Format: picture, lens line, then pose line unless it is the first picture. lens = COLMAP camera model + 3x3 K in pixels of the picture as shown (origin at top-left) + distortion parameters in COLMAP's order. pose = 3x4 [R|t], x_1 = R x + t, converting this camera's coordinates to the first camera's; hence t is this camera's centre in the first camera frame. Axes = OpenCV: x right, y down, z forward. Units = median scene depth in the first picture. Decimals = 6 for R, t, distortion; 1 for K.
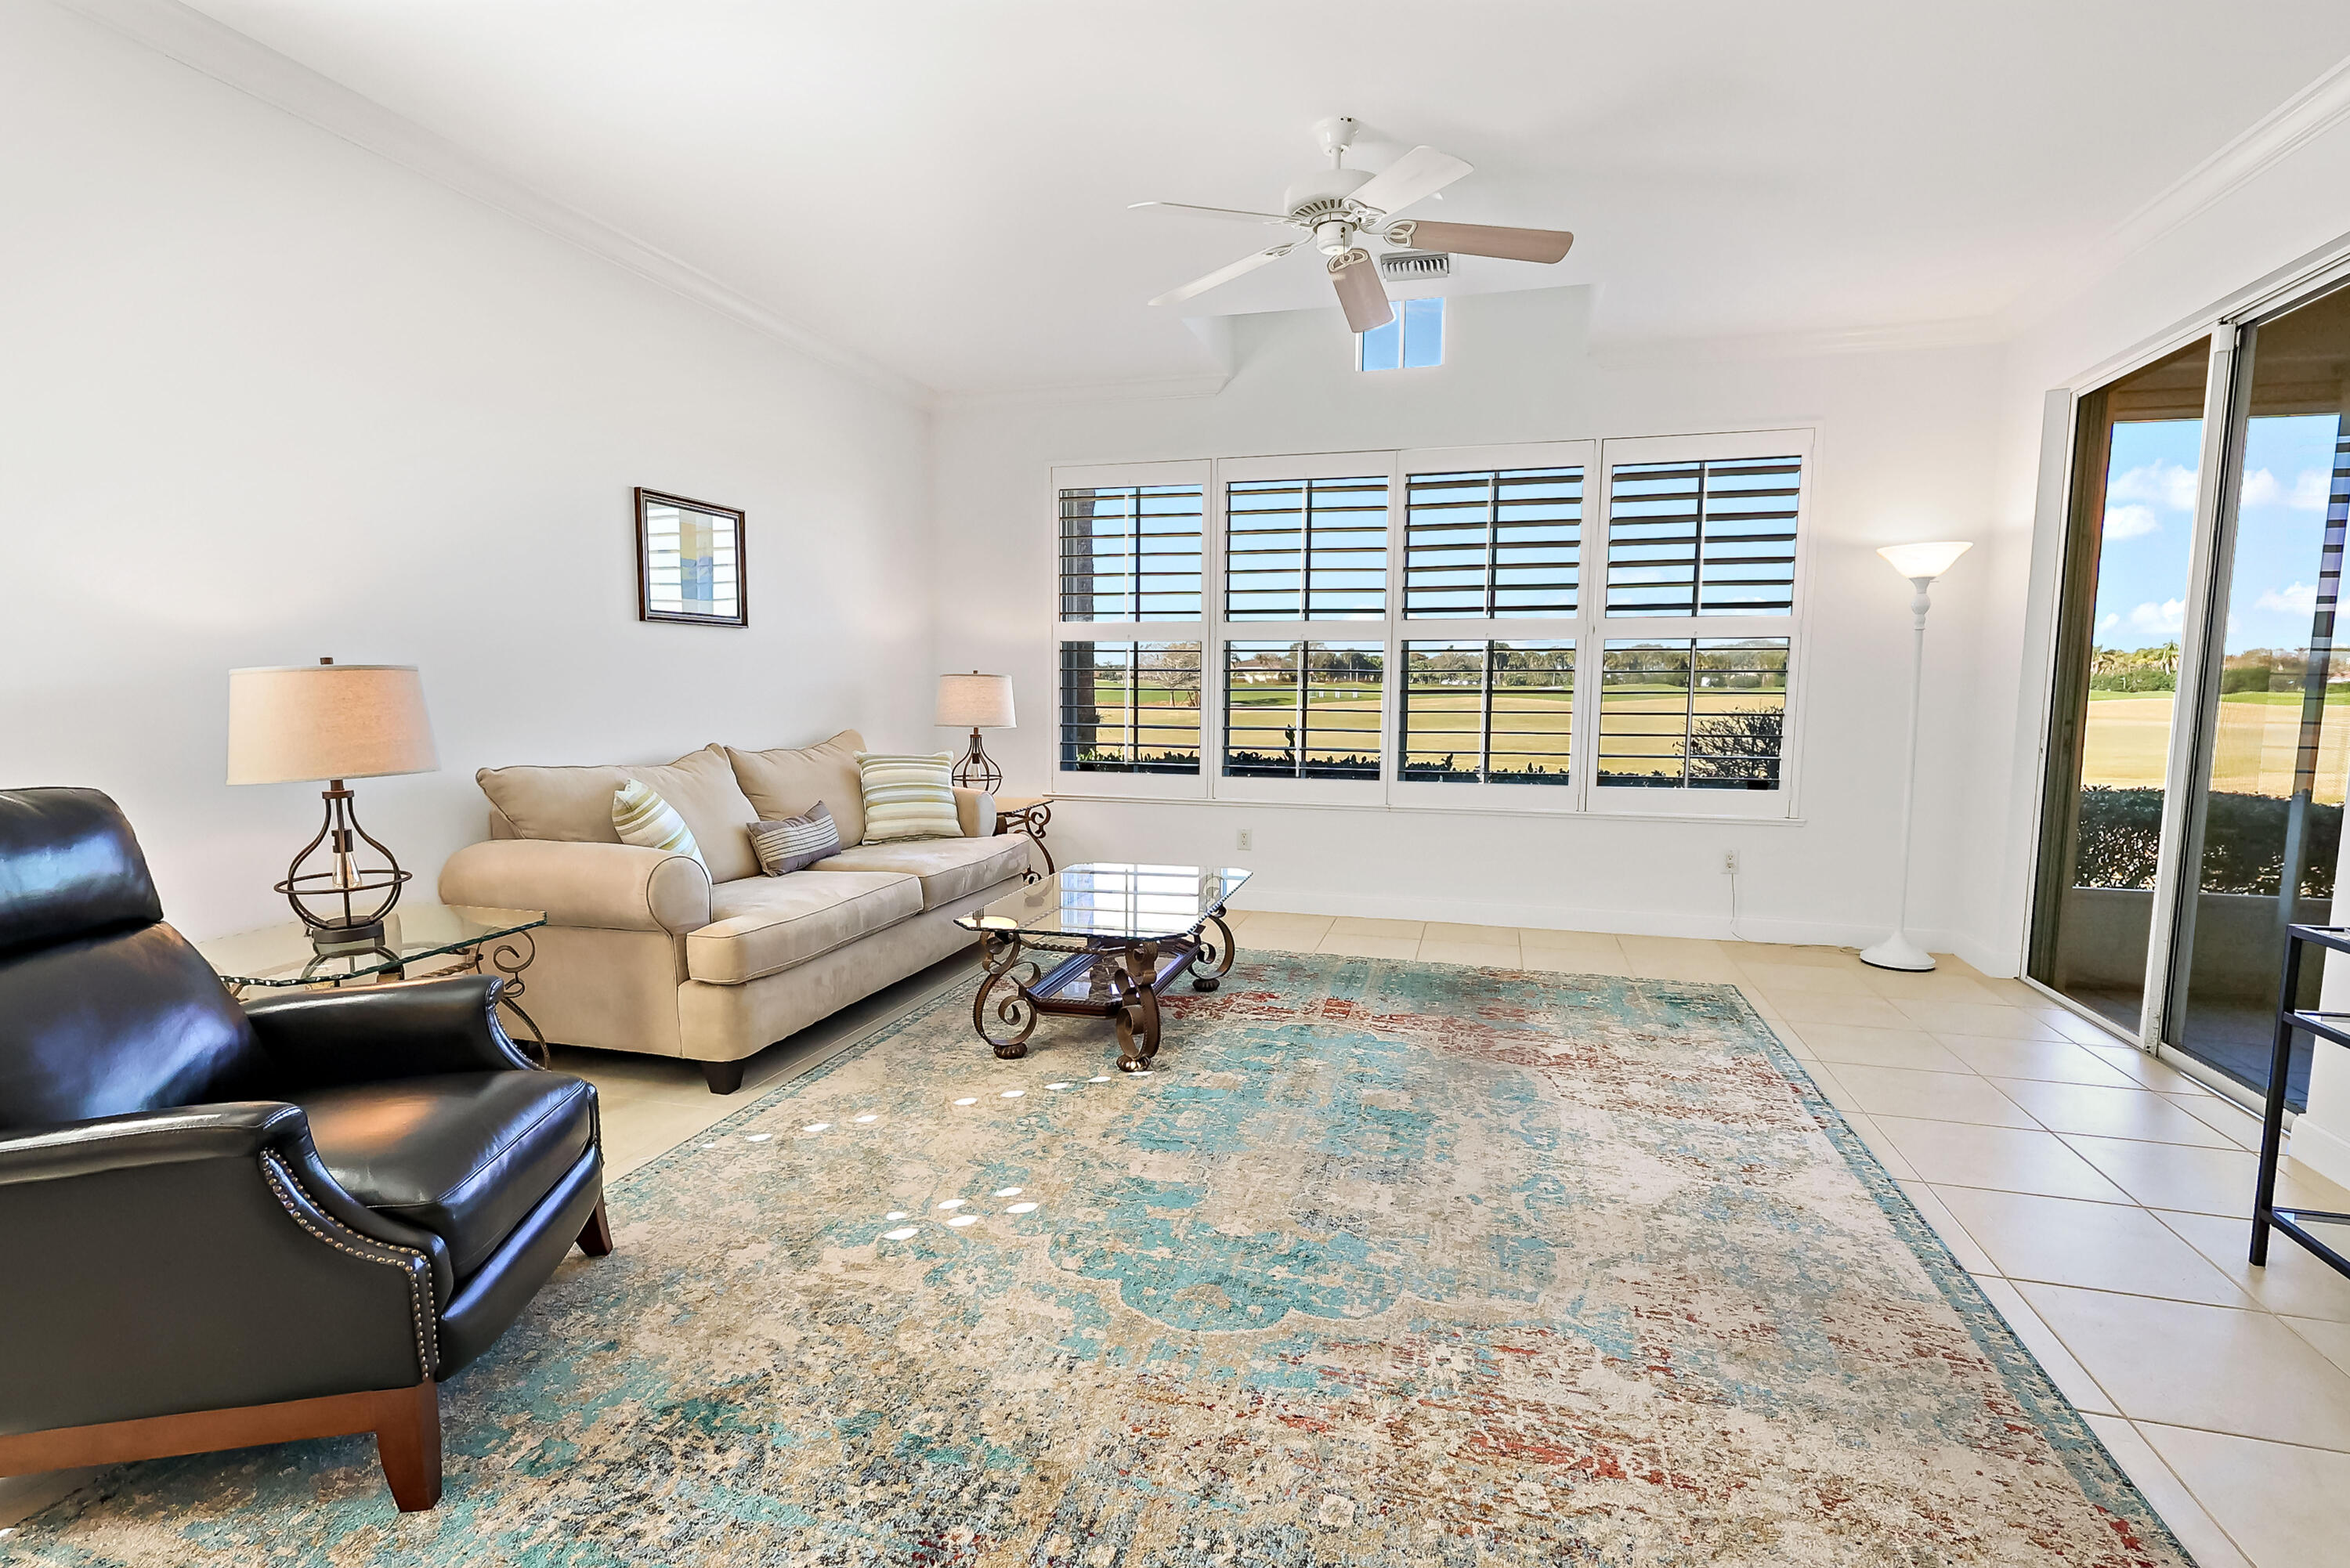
lens RADIAL K [[1091.0, 0, 1170.1], [0, 1091.0, 792.7], [0, 0, 1]] dist [0.000480, 0.000807]
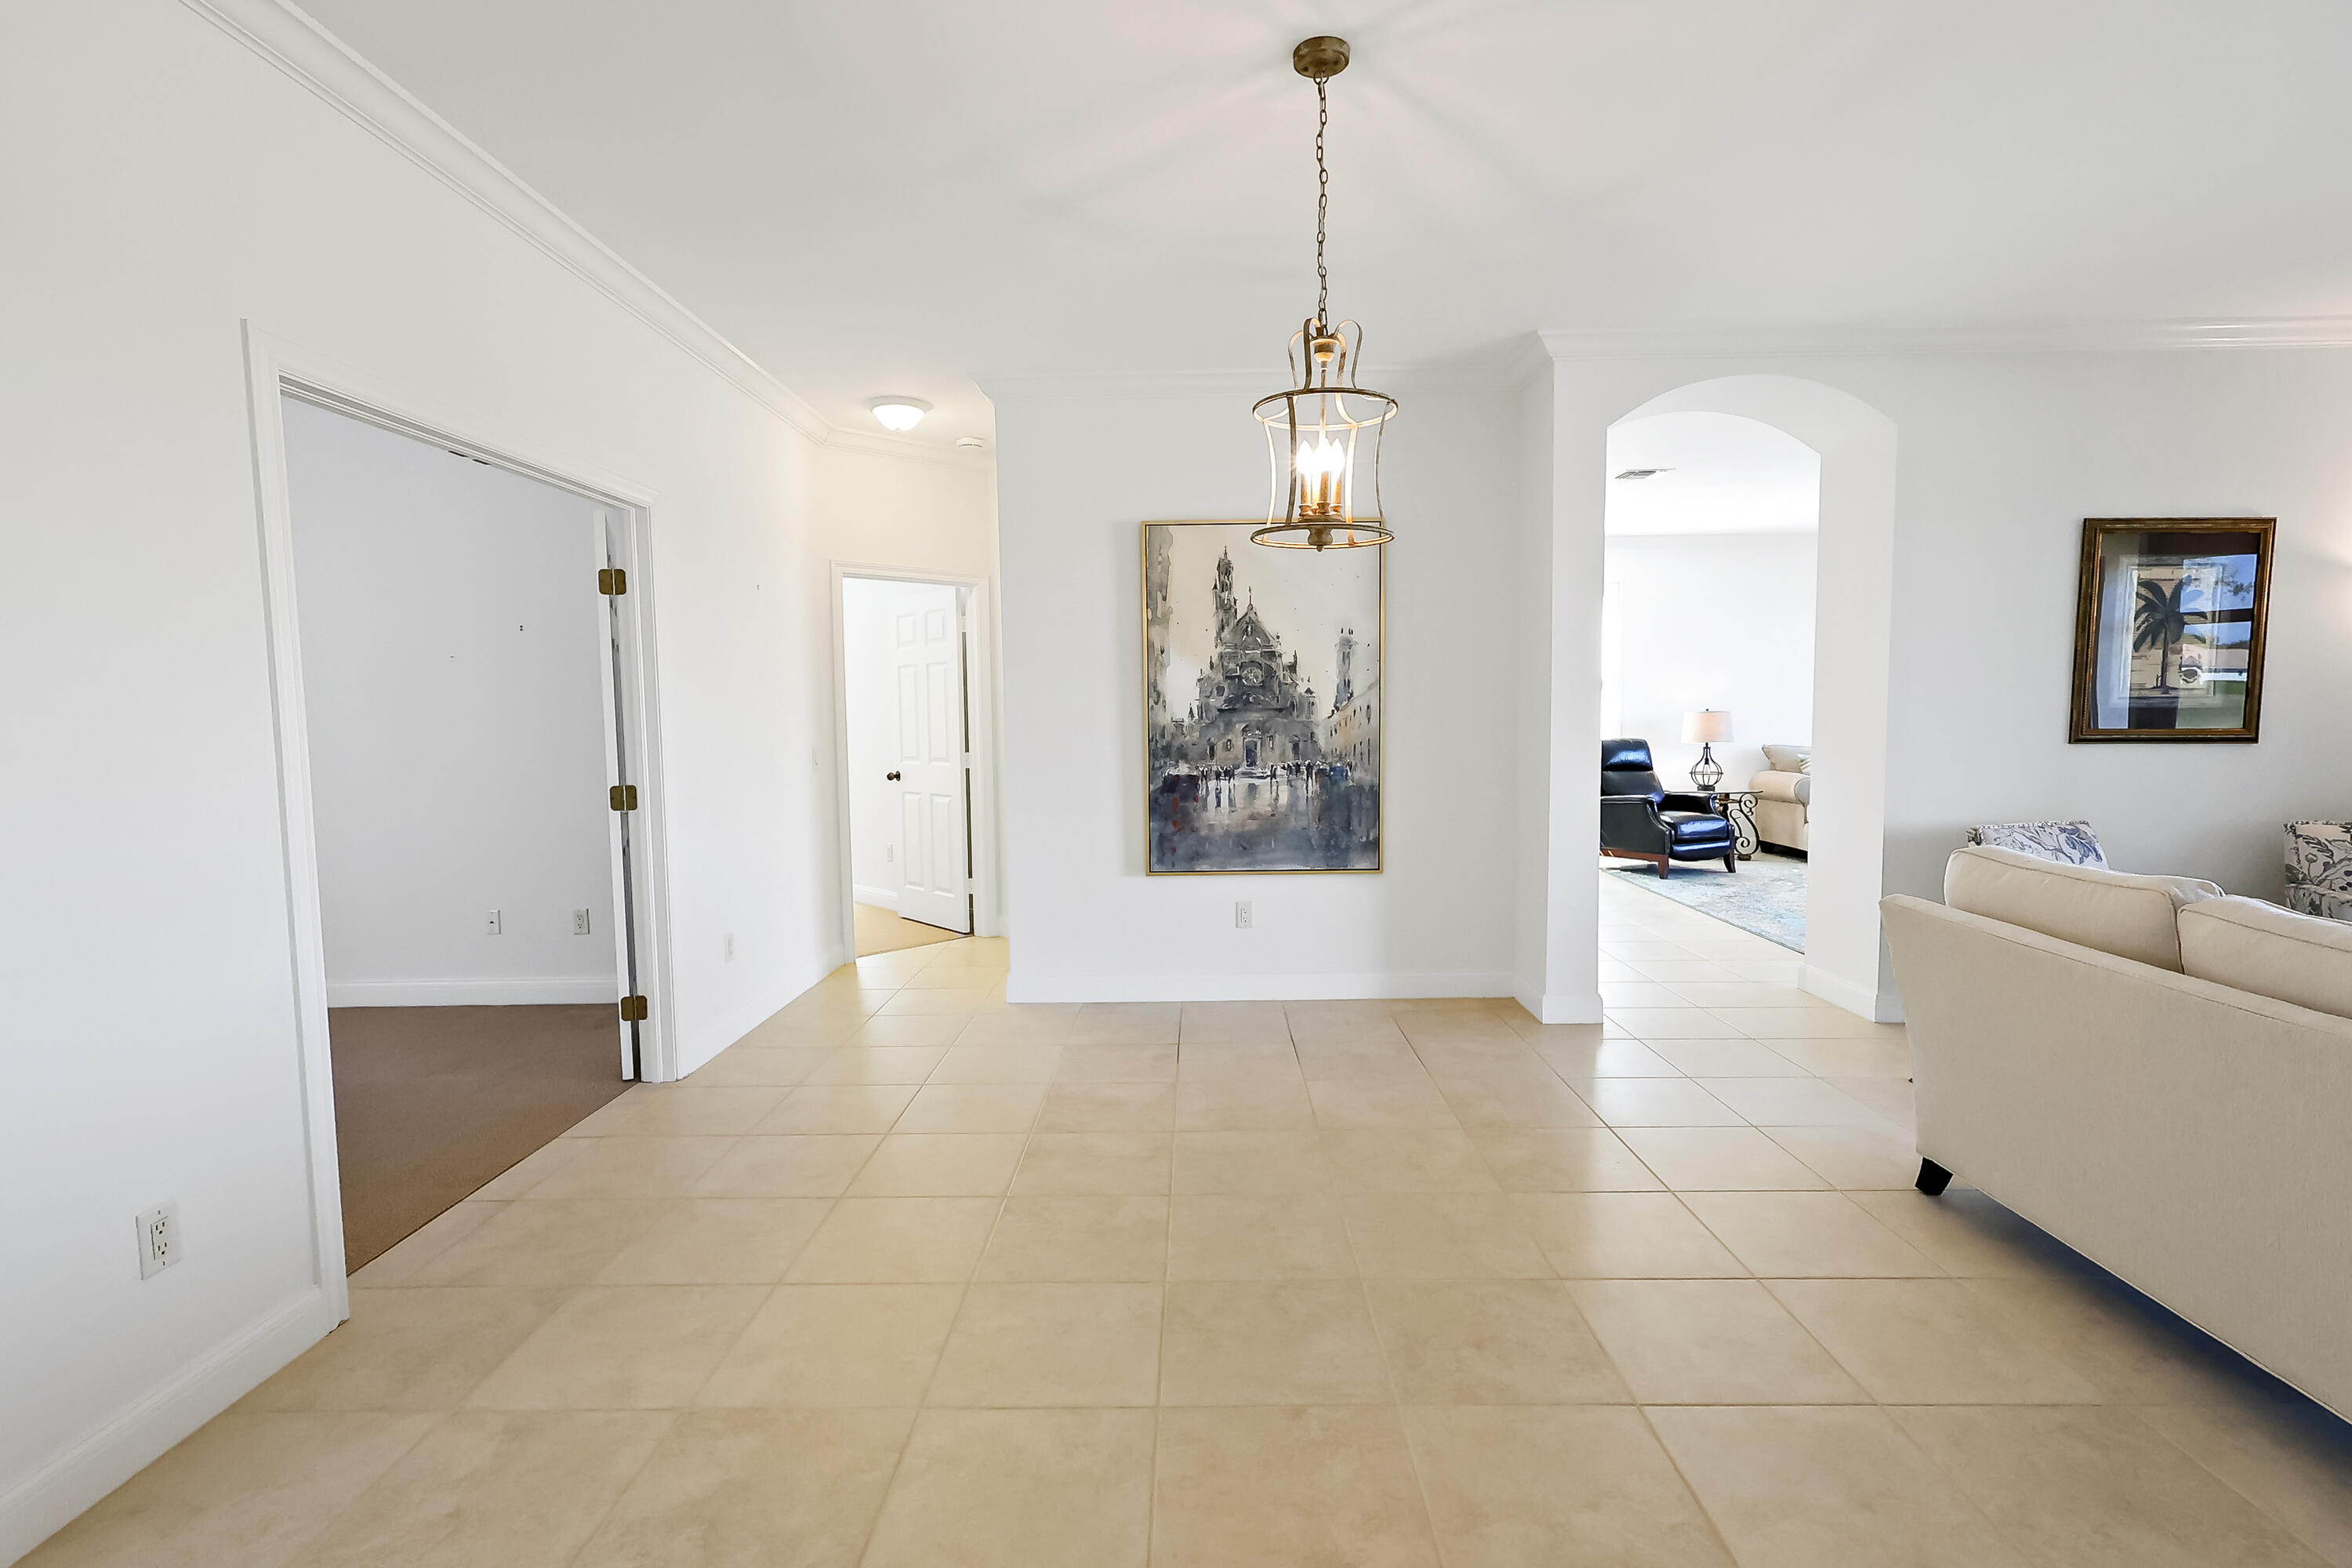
lens RADIAL K [[1092.0, 0, 1171.1], [0, 1092.0, 792.7], [0, 0, 1]] dist [0.000480, 0.000807]
pose [[0.248381, 0.066706, -0.966363, 2.648442], [-0.088989, 0.994979, 0.045809, 0.166221], [0.964566, 0.074618, 0.253070, -1.829728]]
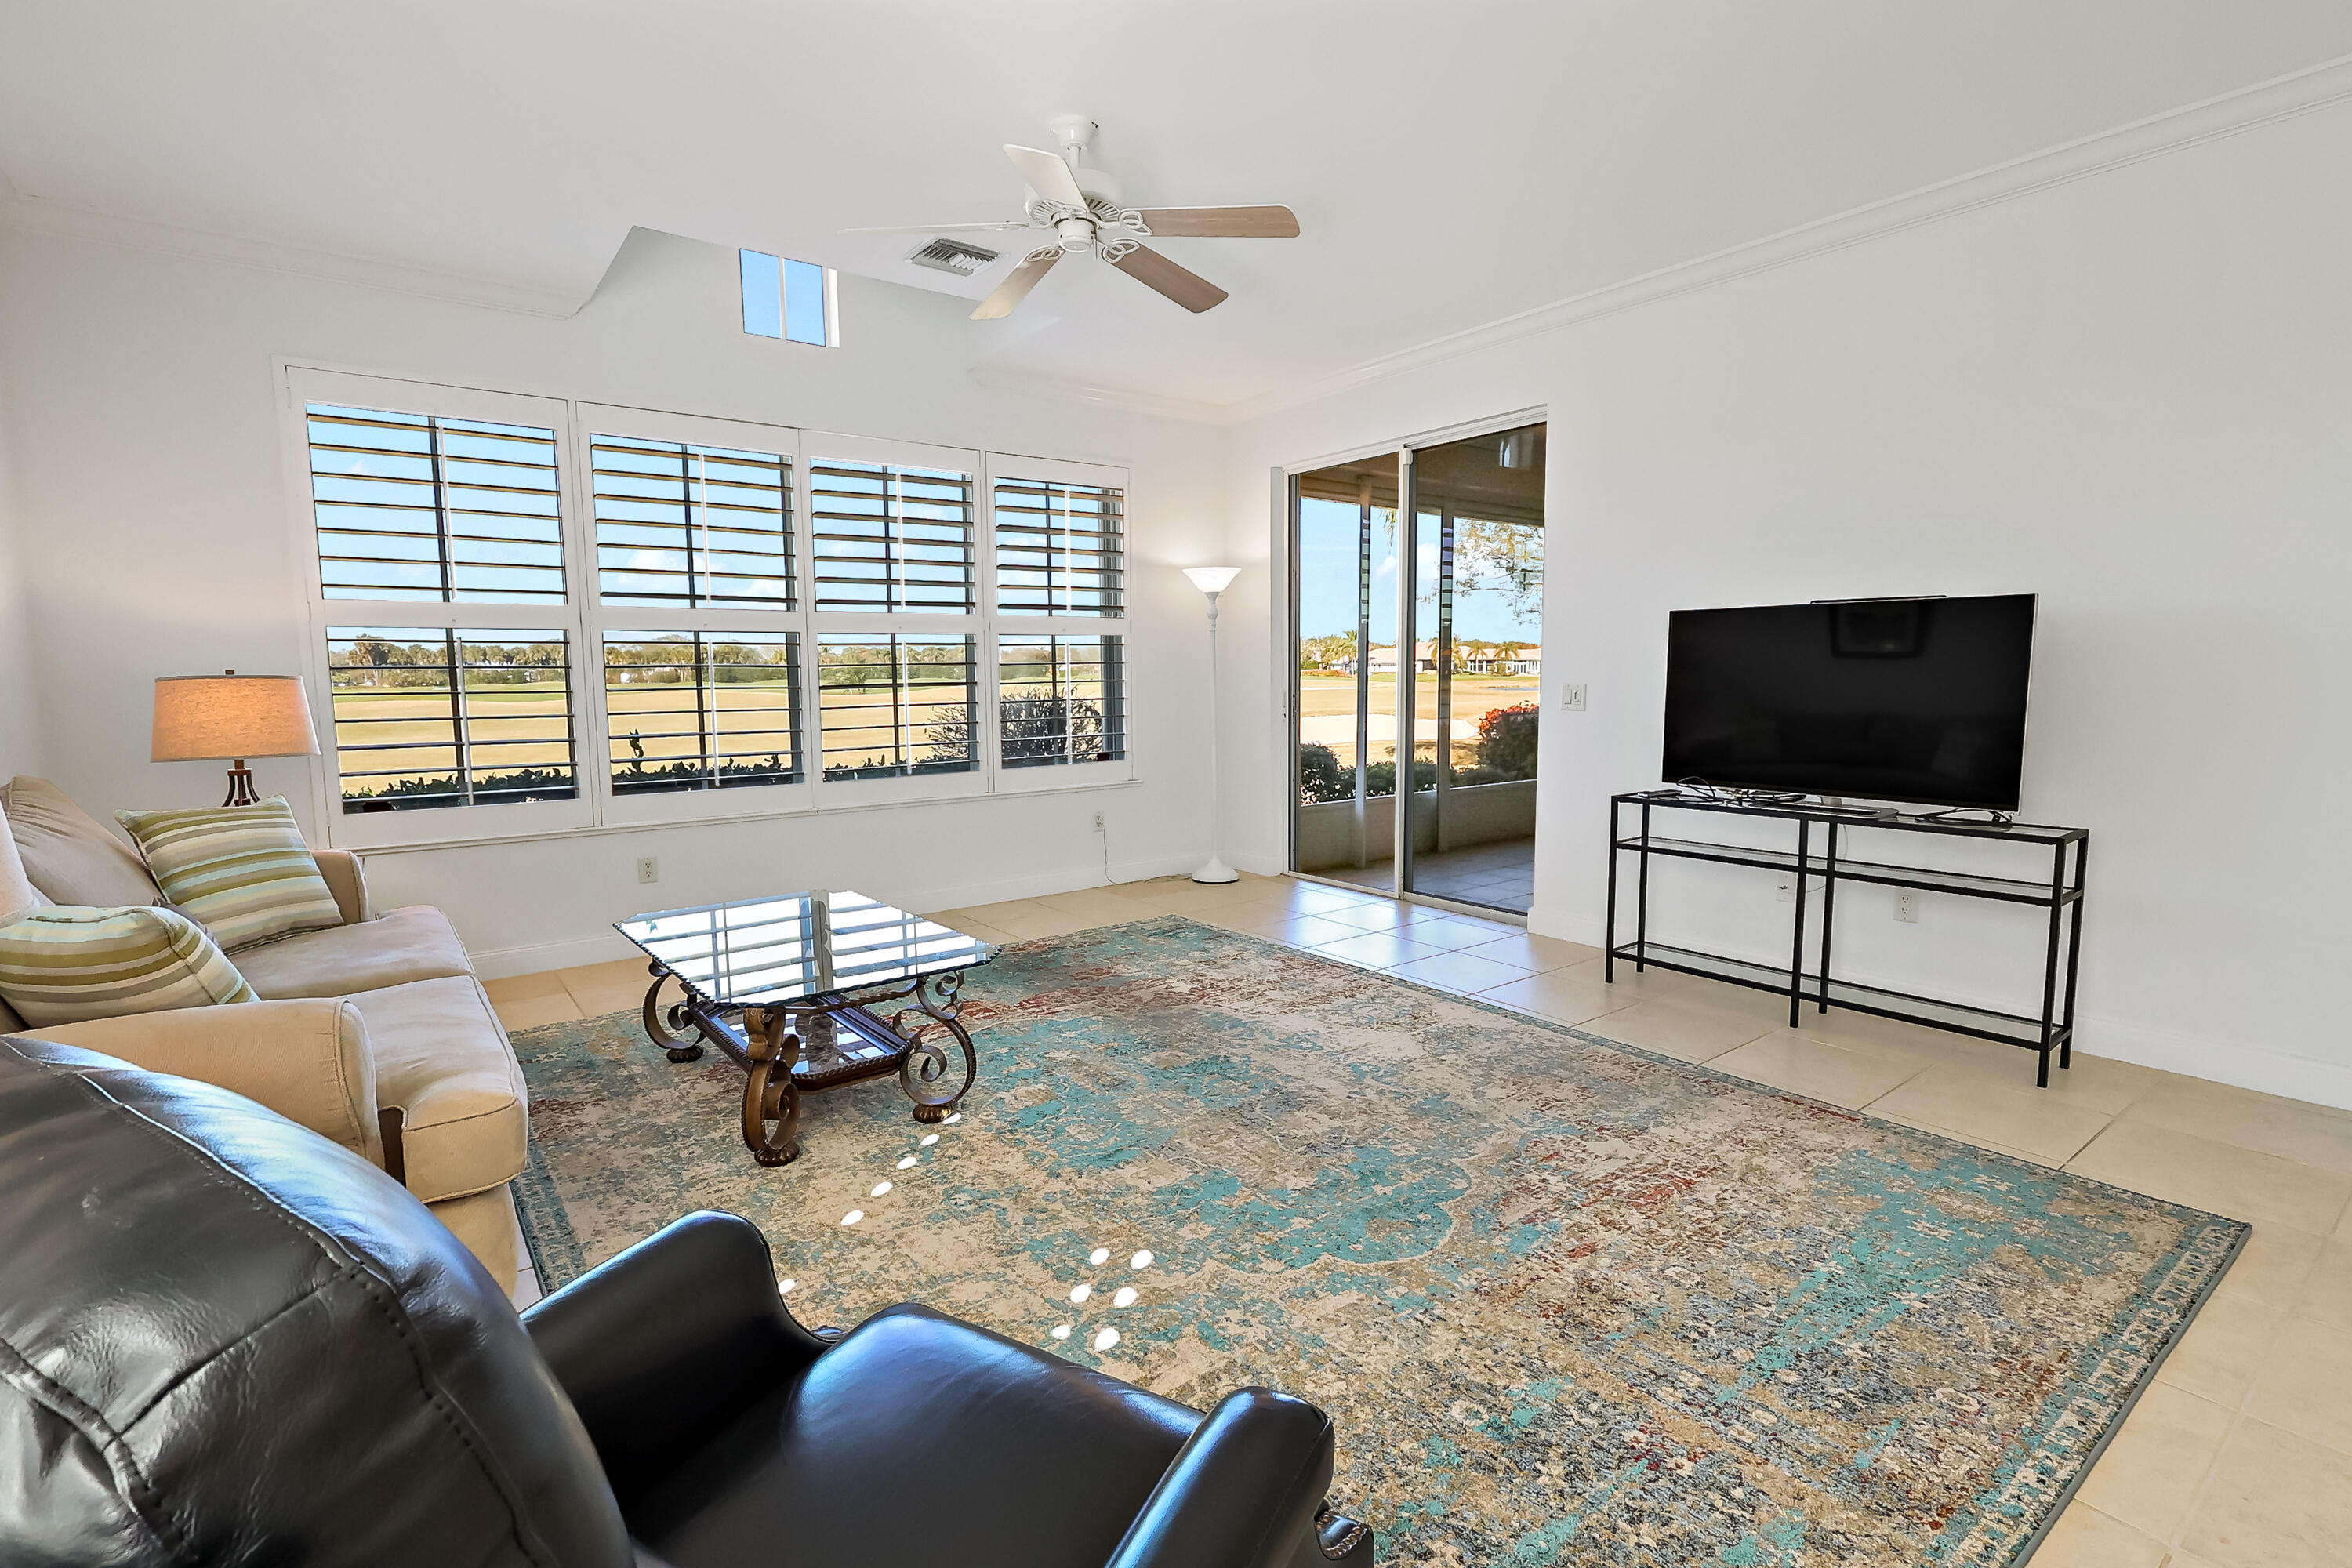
lens RADIAL K [[1092.0, 0, 1171.1], [0, 1092.0, 792.7], [0, 0, 1]] dist [0.000480, 0.000807]
pose [[0.605918, -0.099365, 0.789297, -0.592913], [0.096518, 0.994022, 0.051044, -0.034111], [-0.789650, 0.045253, 0.611886, 0.305027]]
